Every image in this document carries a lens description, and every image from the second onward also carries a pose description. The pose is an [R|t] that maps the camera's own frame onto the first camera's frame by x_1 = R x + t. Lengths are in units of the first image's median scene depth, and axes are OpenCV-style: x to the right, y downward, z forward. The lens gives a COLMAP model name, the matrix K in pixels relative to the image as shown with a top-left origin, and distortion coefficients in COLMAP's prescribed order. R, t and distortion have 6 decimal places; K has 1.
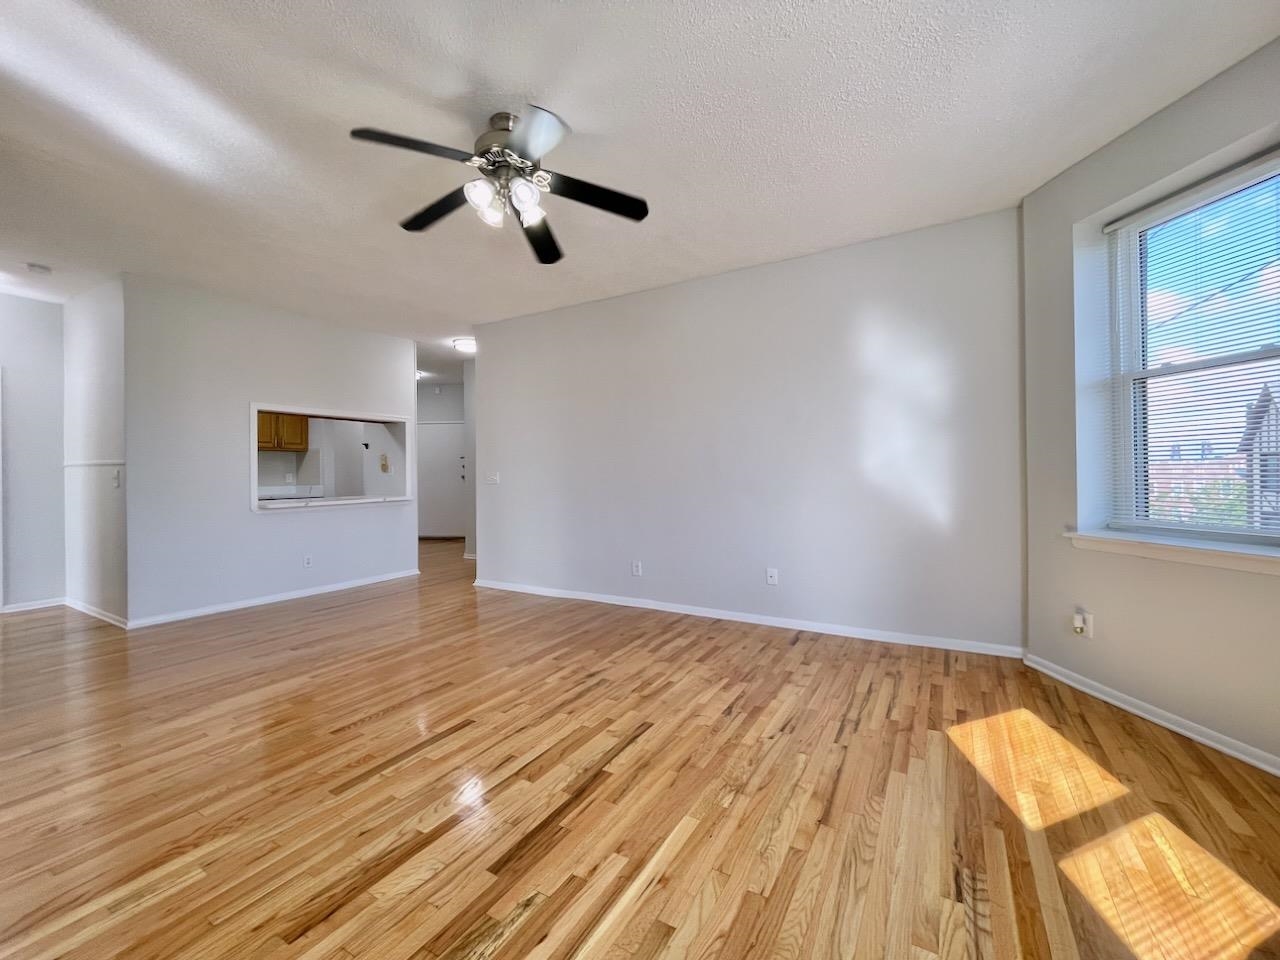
lens RADIAL K [[521.9, 0, 645.7], [0, 521.9, 473.9], [0, 0, 1]] dist [-0.002425, -0.000218]
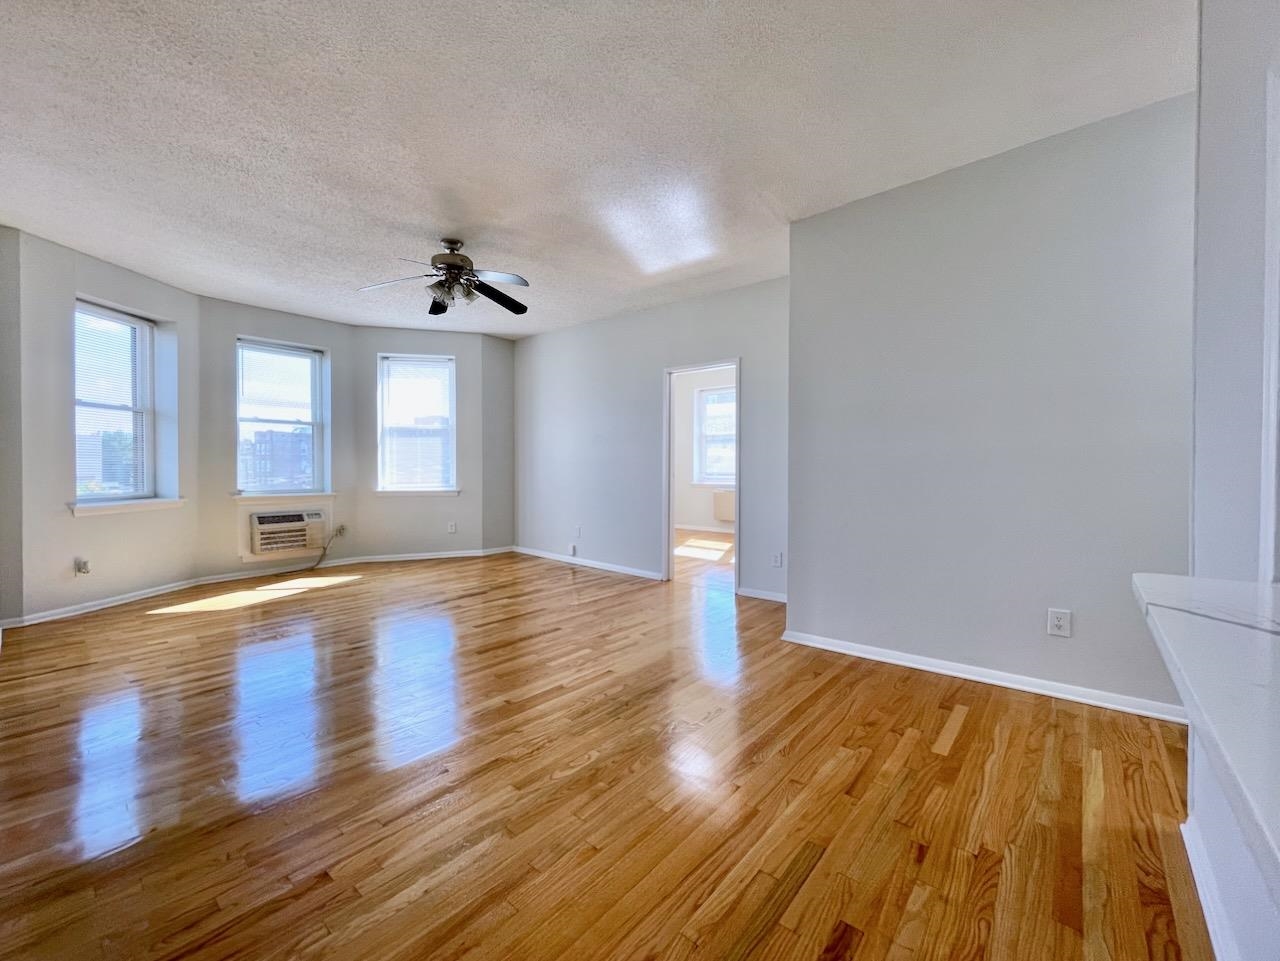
lens RADIAL K [[520.8, 0, 633.0], [0, 520.8, 477.4], [0, 0, 1]] dist [-0.002520, -0.000382]
pose [[-0.982324, 0.004906, 0.187125, -0.992861], [0.007406, 0.999892, 0.012661, 0.028712], [-0.187043, 0.013823, -0.982254, 2.217392]]
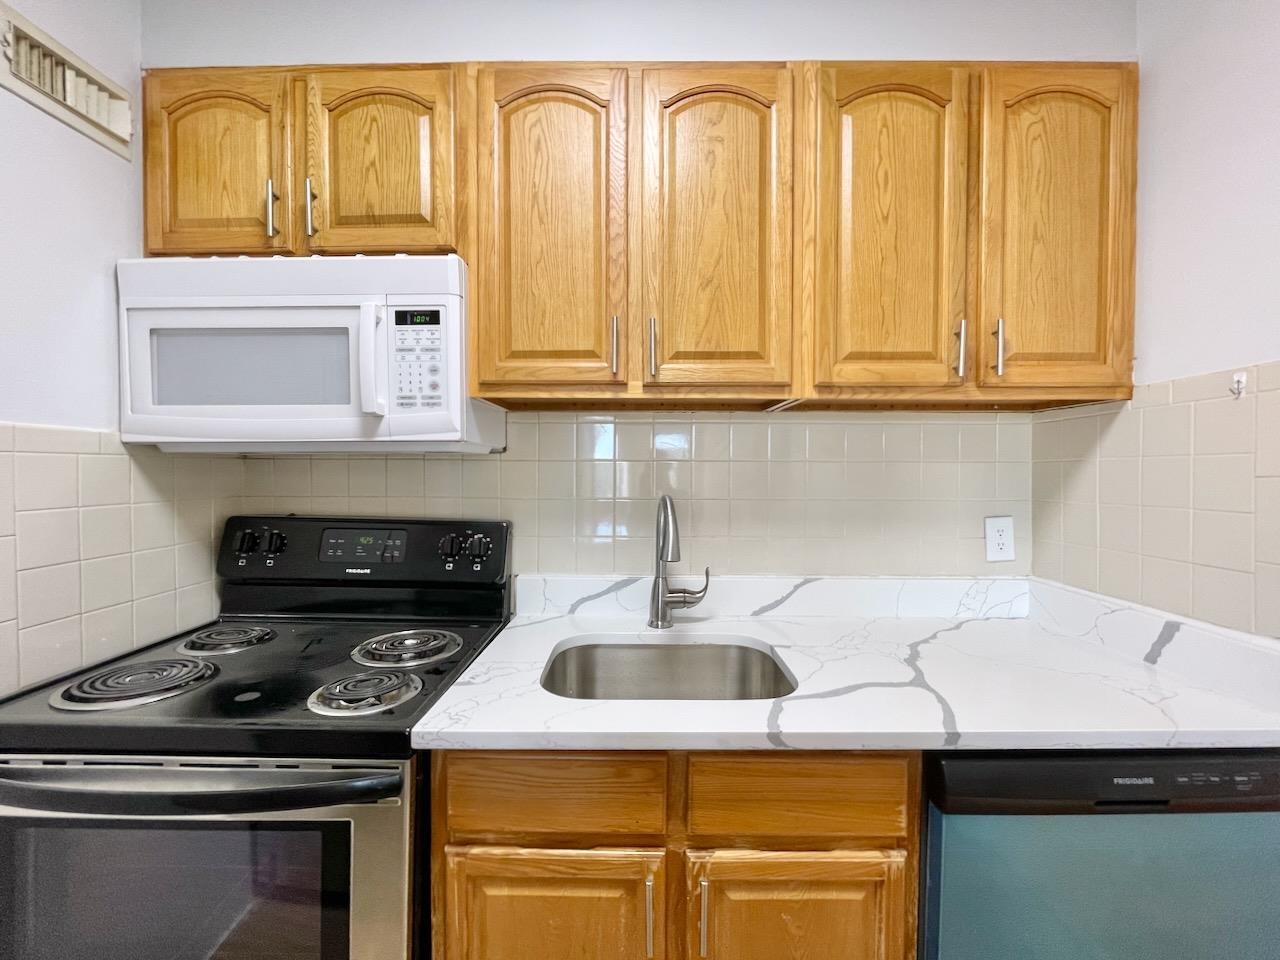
lens RADIAL K [[520.8, 0, 644.5], [0, 520.8, 477.9], [0, 0, 1]] dist [-0.001658, -0.000362]
pose [[0.494595, 0.022884, -0.868822, -1.562362], [-0.007740, 0.999730, 0.021926, -0.054996], [0.869089, -0.004120, 0.494639, 2.103357]]
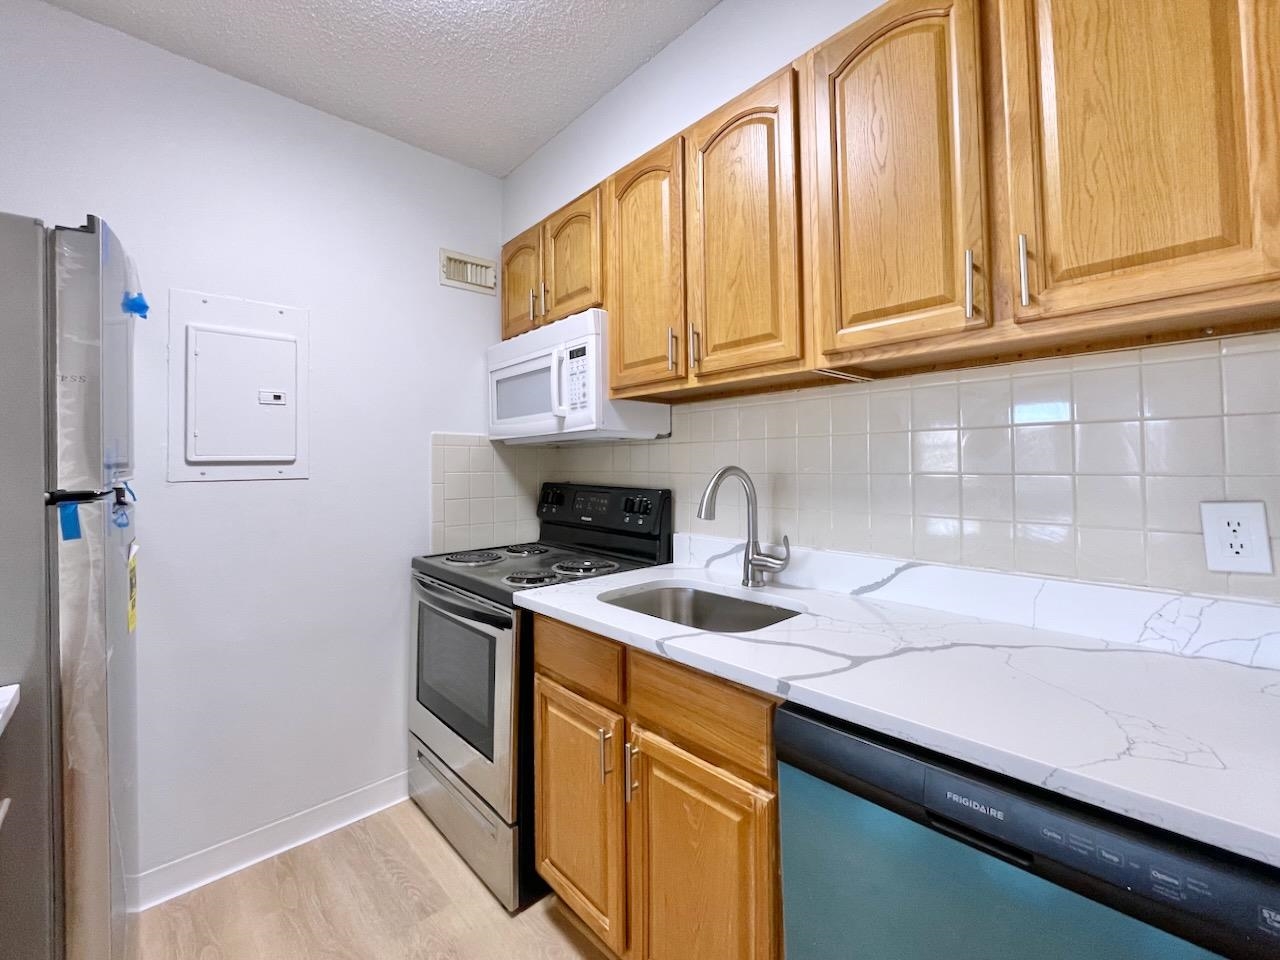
lens RADIAL K [[543.9, 0, 643.5], [0, 543.9, 449.8], [0, 0, 1]] dist [-0.001237, -0.000213]
pose [[-0.297311, -0.021291, -0.954543, -1.384579], [0.007061, 0.999675, -0.024497, -0.032668], [0.954755, -0.014023, -0.297064, 2.443153]]
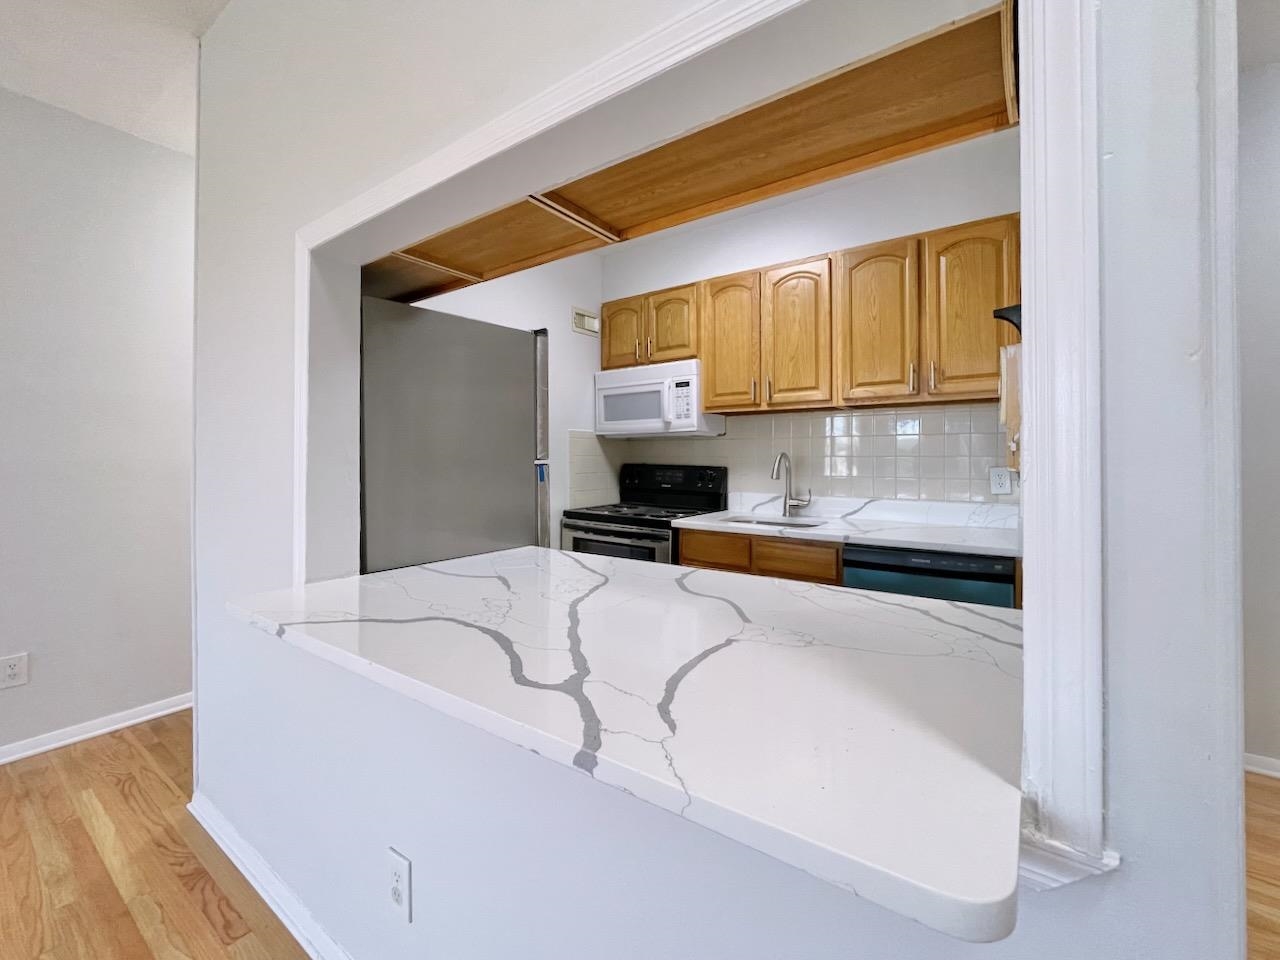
lens RADIAL K [[540.2, 0, 643.1], [0, 540.2, 458.1], [0, 0, 1]] dist [-0.001909, -0.000125]
pose [[-0.097511, 0.005433, -0.995220, -0.850178], [-0.002008, 0.999982, 0.005655, -0.022470], [0.995232, 0.002549, -0.097498, 2.183319]]
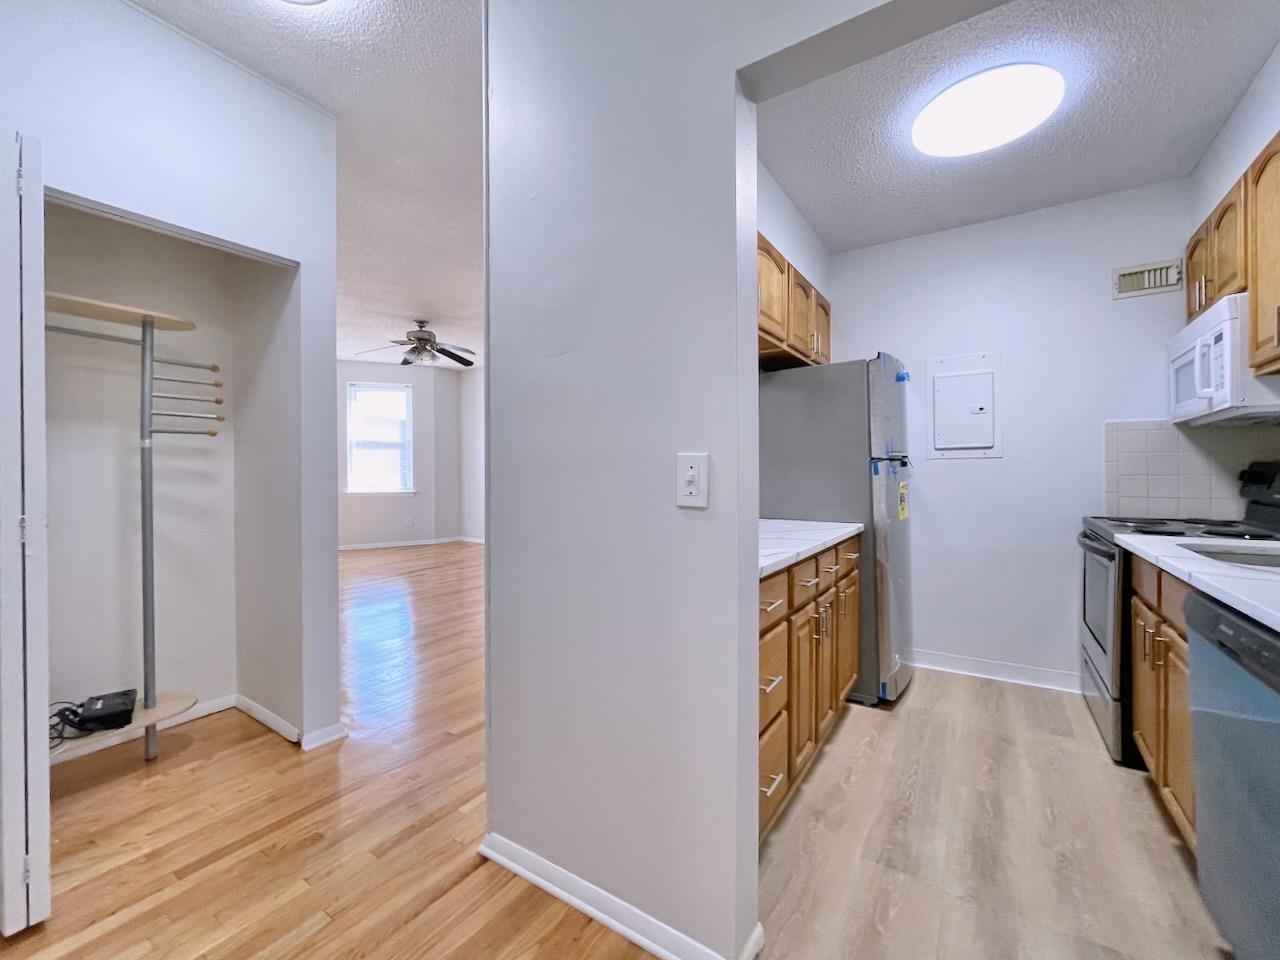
lens RADIAL K [[527.4, 0, 643.2], [0, 527.4, 475.4], [0, 0, 1]] dist [-0.000357, -0.000006]
pose [[-0.997984, 0.010771, 0.062540, -1.254841], [0.011426, 0.999883, 0.010133, 0.002236], [-0.062423, 0.010827, -0.997991, 2.958389]]
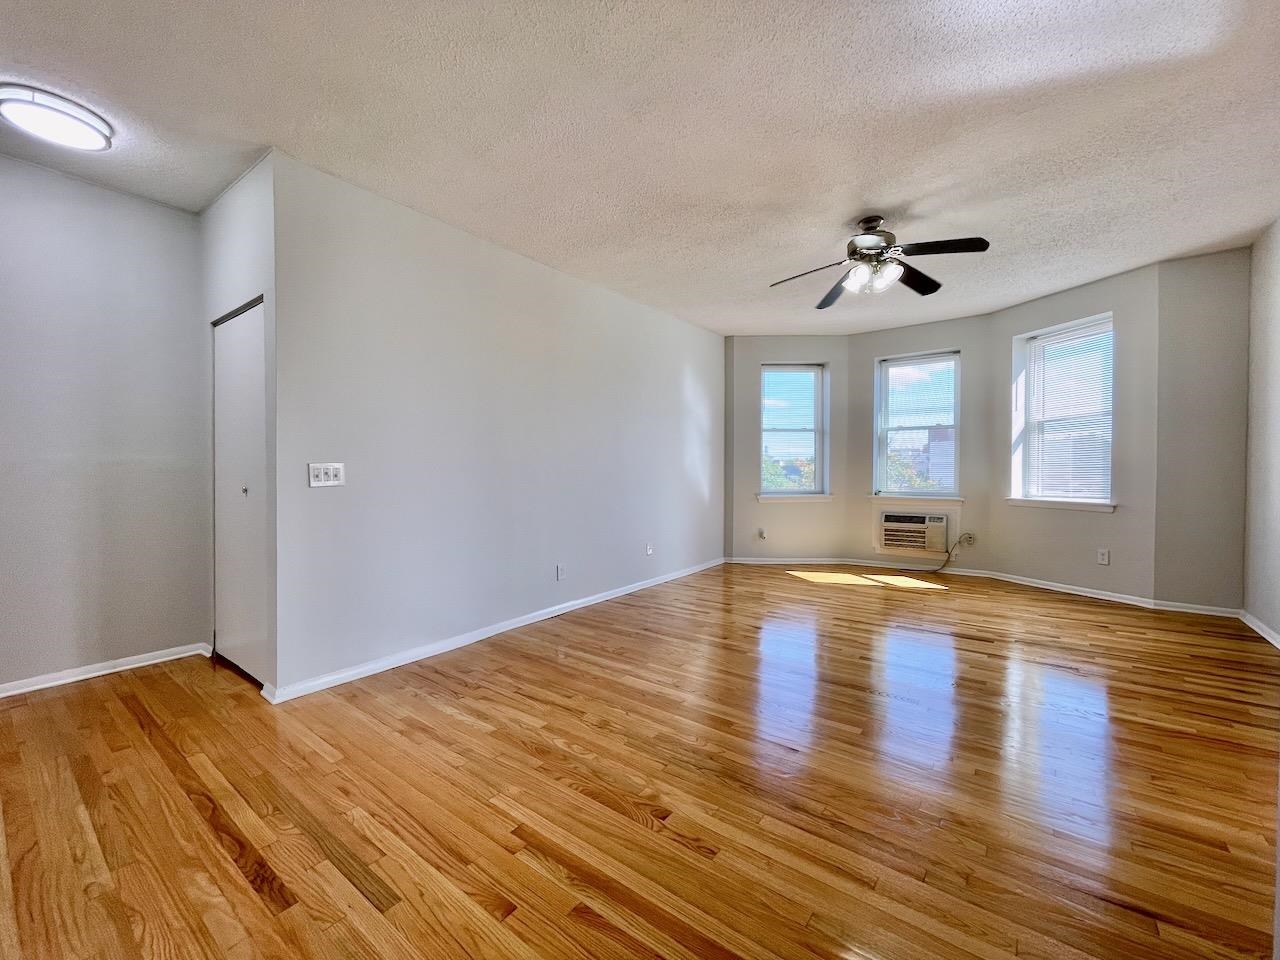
lens RADIAL K [[520.8, 0, 644.5], [0, 520.8, 477.9], [0, 0, 1]] dist [-0.001658, -0.000362]
pose [[0.119876, -0.007951, 0.992757, -1.571752], [-0.001363, 0.999966, 0.008173, 0.016513], [-0.992788, -0.002332, 0.119861, 1.292175]]
